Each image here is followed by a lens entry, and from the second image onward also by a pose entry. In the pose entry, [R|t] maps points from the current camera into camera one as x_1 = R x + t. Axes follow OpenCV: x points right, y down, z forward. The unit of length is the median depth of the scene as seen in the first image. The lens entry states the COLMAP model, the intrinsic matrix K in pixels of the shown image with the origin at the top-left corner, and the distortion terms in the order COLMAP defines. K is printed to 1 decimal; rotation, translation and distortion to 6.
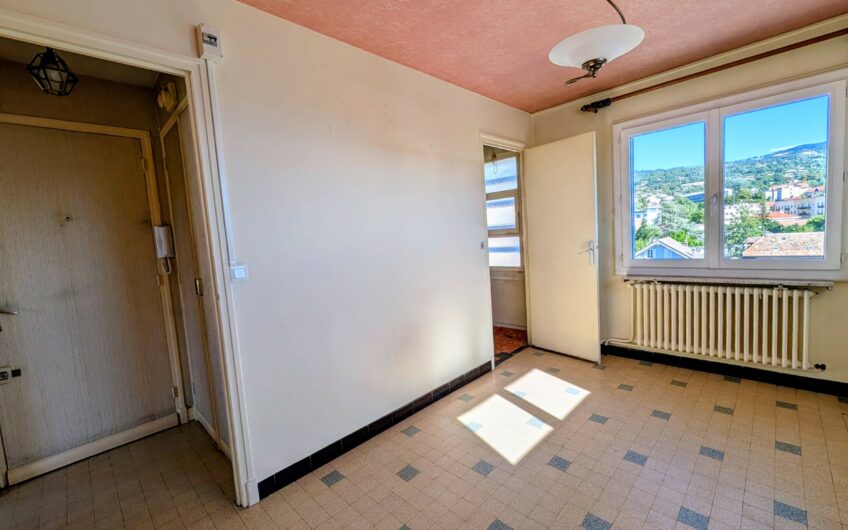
lens RADIAL K [[326.6, 0, 425.3], [0, 326.6, 264.5], [0, 0, 1]] dist [0.001097, 0.000409]
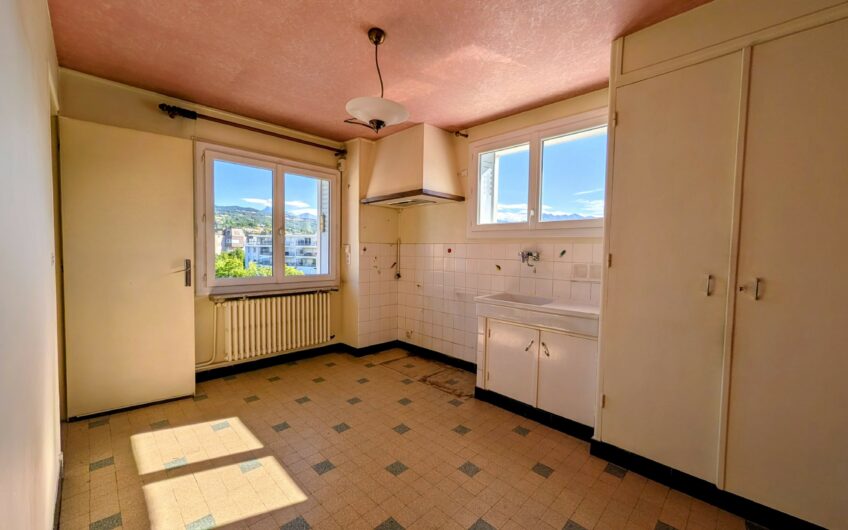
lens RADIAL K [[331.1, 0, 400.9], [0, 331.1, 265.4], [0, 0, 1]] dist [0.000229, 0.000063]
pose [[0.076274, 0.022246, 0.996839, -0.394529], [0.064530, 0.997545, -0.027199, 0.008515], [-0.994997, 0.066401, 0.074651, 0.395070]]
